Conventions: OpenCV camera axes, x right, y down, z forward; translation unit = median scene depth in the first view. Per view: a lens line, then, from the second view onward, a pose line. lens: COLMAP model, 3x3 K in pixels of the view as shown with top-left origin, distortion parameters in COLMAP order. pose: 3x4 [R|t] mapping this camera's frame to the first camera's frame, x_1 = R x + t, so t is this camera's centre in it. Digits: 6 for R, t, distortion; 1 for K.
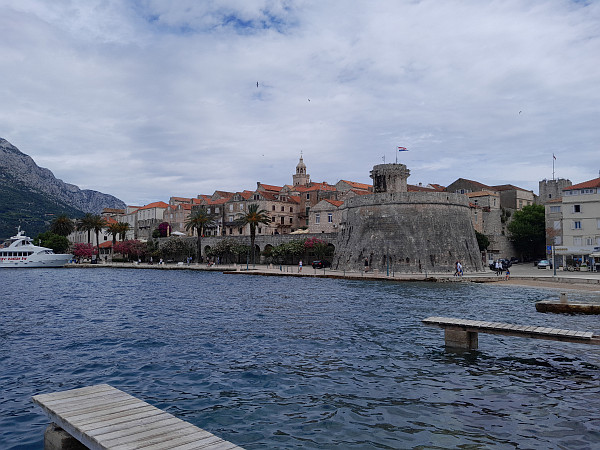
lens RADIAL K [[472.4, 0, 284.4], [0, 472.4, 227.3], [0, 0, 1]] dist [0.087808, -0.067310]
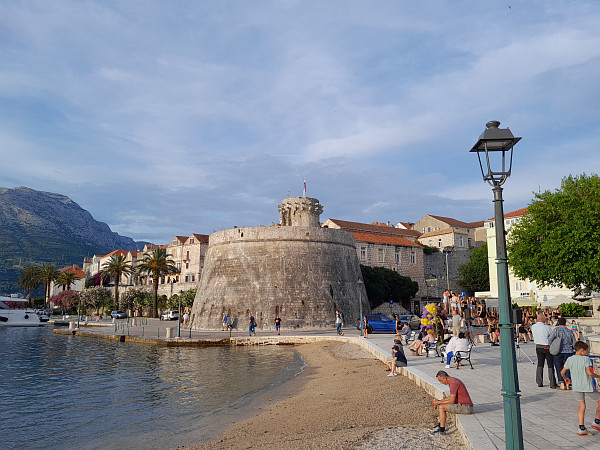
lens RADIAL K [[472.4, 0, 288.5], [0, 472.4, 224.0], [0, 0, 1]] dist [0.087808, -0.067310]
pose [[0.995283, -0.028447, -0.092749, 0.257662], [0.018528, 0.994182, -0.106108, 0.005020], [0.095228, 0.103889, 0.990020, 0.139179]]
